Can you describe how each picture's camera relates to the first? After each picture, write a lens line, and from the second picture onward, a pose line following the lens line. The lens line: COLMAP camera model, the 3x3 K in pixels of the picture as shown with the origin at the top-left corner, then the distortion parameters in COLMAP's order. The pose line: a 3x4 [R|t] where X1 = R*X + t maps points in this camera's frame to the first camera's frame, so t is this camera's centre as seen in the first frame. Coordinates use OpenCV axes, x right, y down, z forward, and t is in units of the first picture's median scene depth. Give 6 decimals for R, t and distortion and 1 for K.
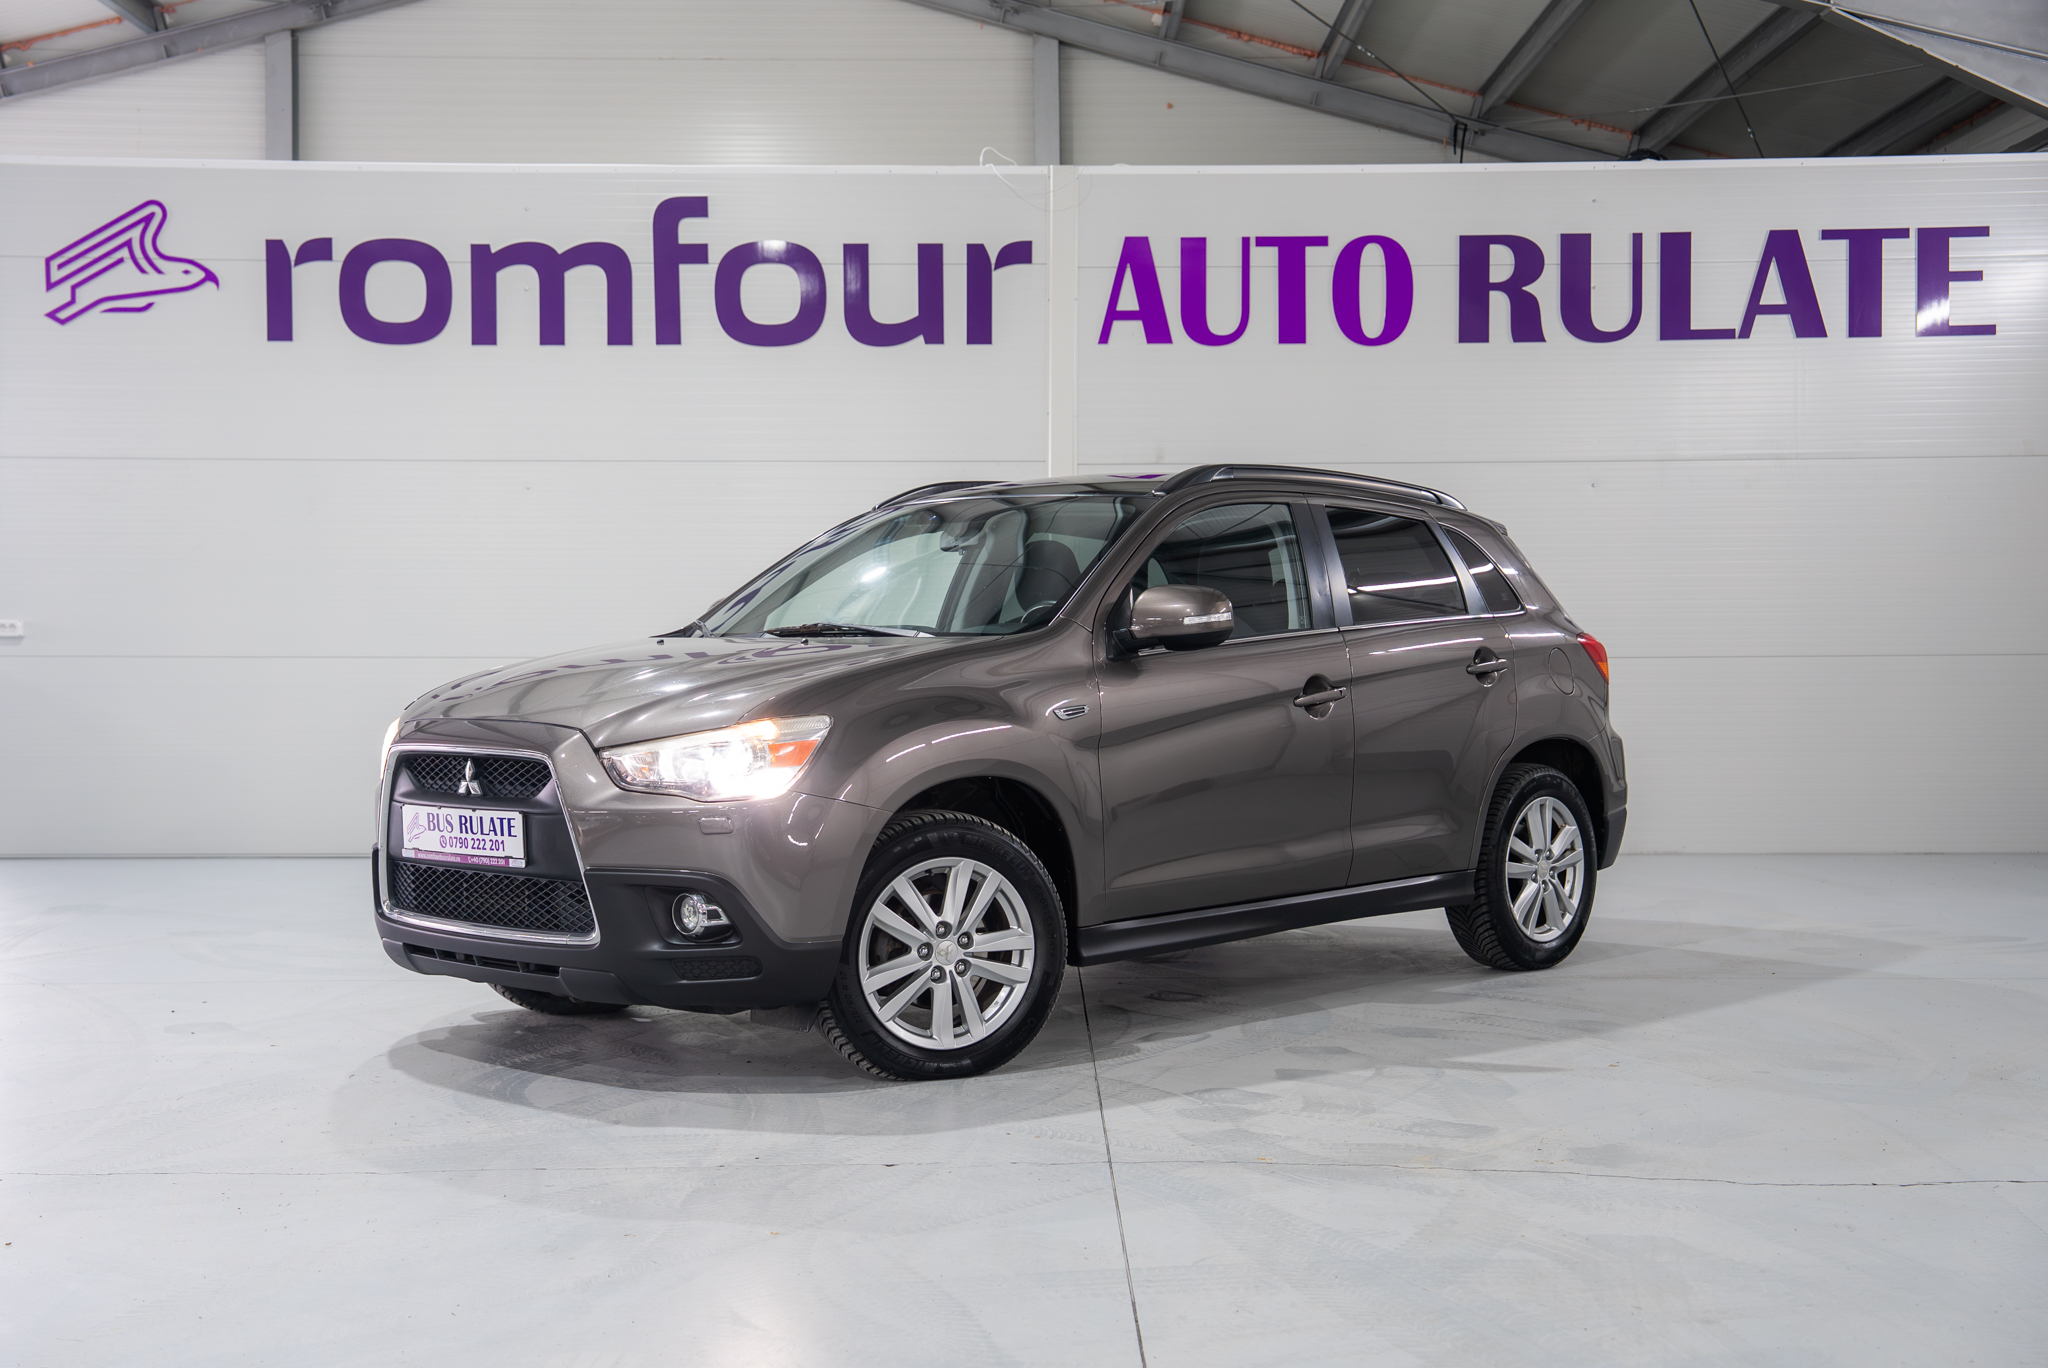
lens RADIAL K [[2453.3, 0, 1026.9], [0, 2453.3, 688.5], [0, 0, 1]] dist [0.085107, 0.000000]
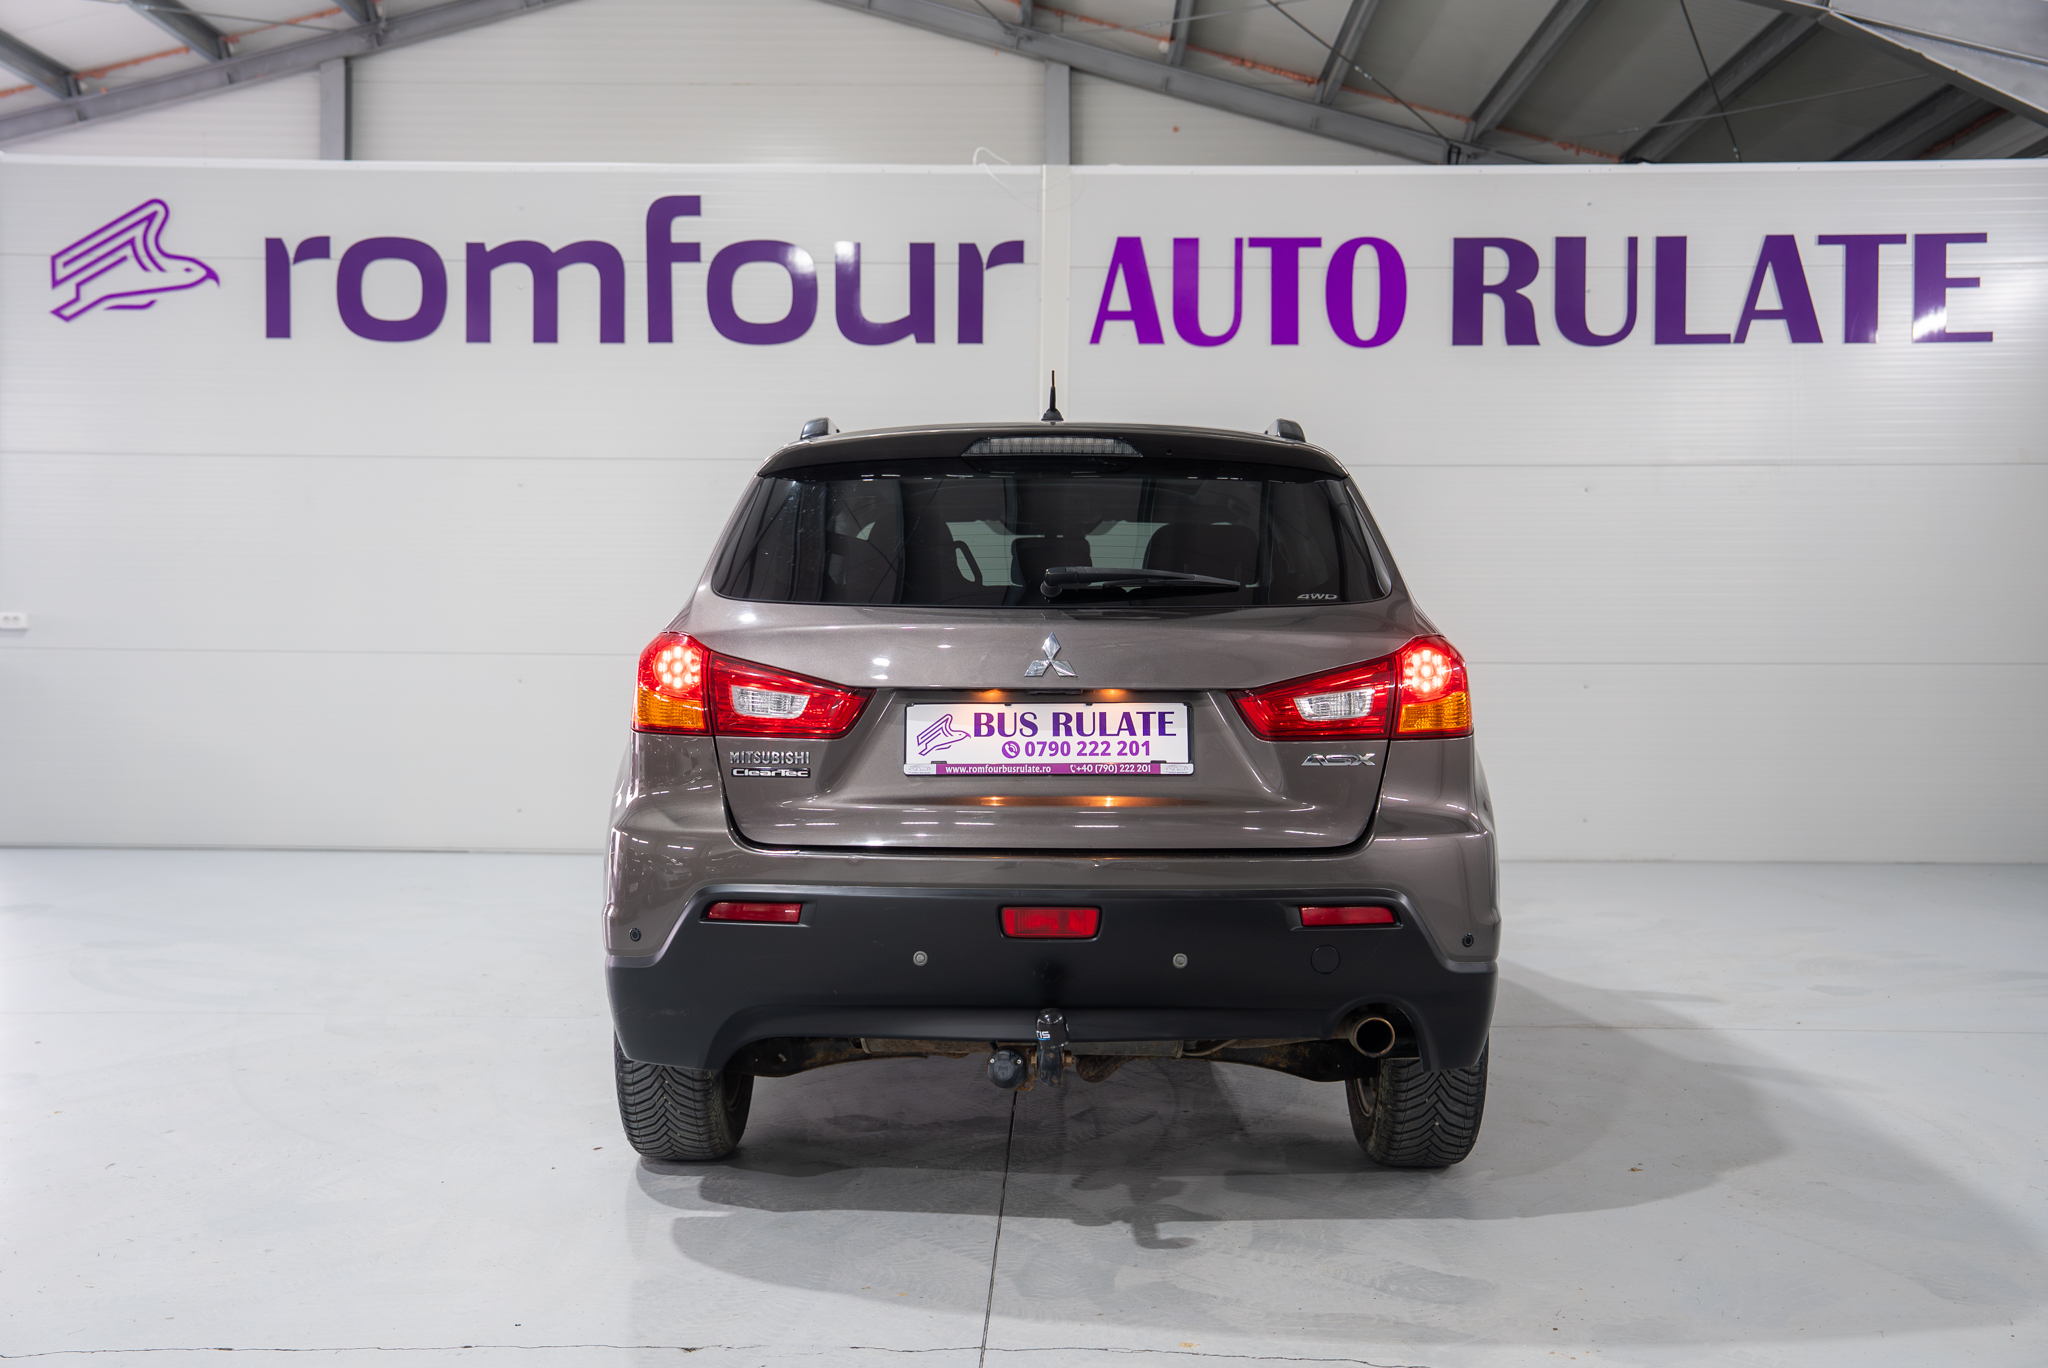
lens RADIAL K [[2078.0, 0, 1027.9], [0, 2078.0, 690.1], [0, 0, 1]] dist [0.030407, 0.000000]
pose [[0.999662, 0.009122, -0.024365, 0.025835], [-0.008961, 0.999937, 0.006731, -0.005317], [0.024425, -0.006510, 0.999680, 0.154825]]
